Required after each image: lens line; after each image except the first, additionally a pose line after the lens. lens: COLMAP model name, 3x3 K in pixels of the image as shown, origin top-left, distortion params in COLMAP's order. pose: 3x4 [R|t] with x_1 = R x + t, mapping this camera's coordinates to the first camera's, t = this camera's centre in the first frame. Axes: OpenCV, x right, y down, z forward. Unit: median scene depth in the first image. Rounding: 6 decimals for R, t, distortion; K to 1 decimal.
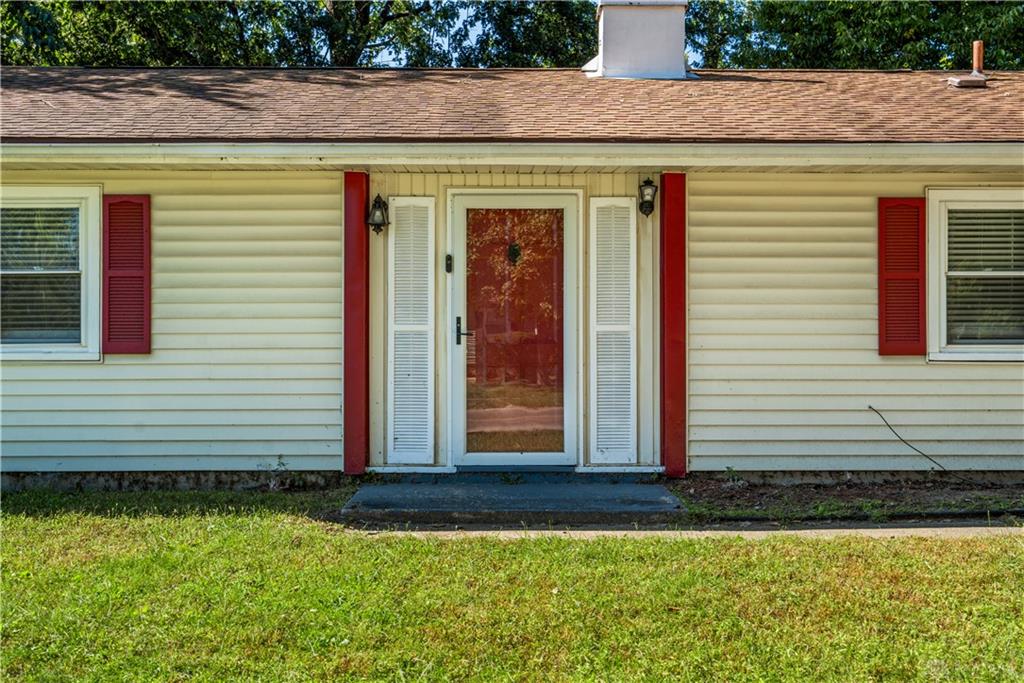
lens RADIAL K [[1111.9, 0, 512.6], [0, 1111.9, 335.7], [0, 0, 1]] dist [0.005400, 0.000000]
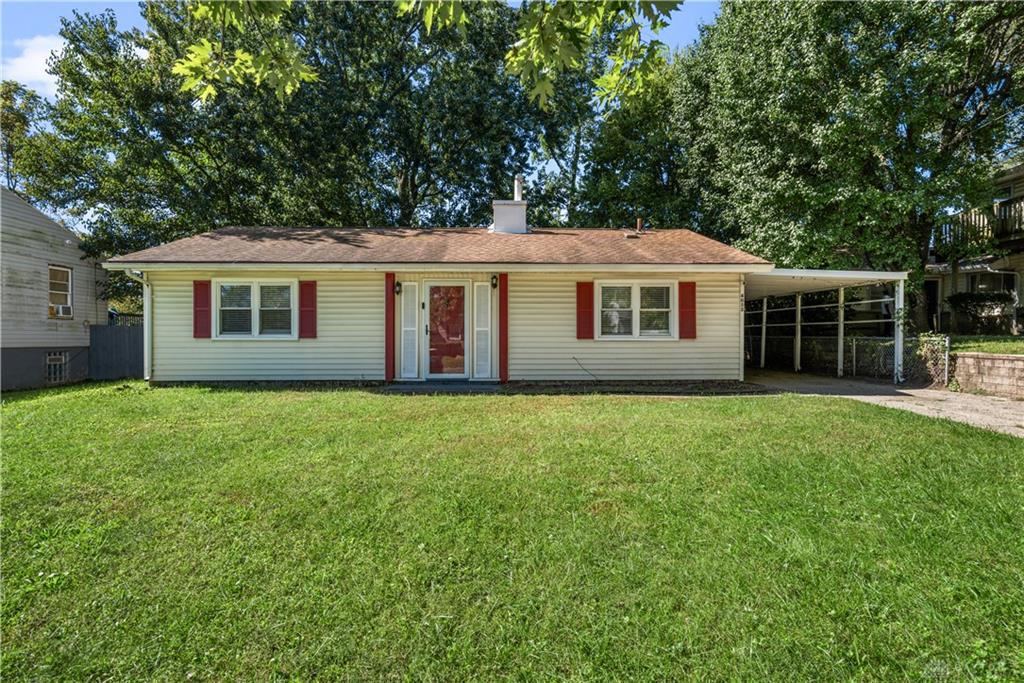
lens RADIAL K [[553.5, 0, 508.6], [0, 553.5, 339.8], [0, 0, 1]] dist [0.001722, 0.000797]
pose [[0.999996, 0.000635, 0.002658, 0.153384], [-0.000649, 0.999986, 0.005335, 0.012795], [-0.002654, -0.005337, 0.999982, -0.389961]]
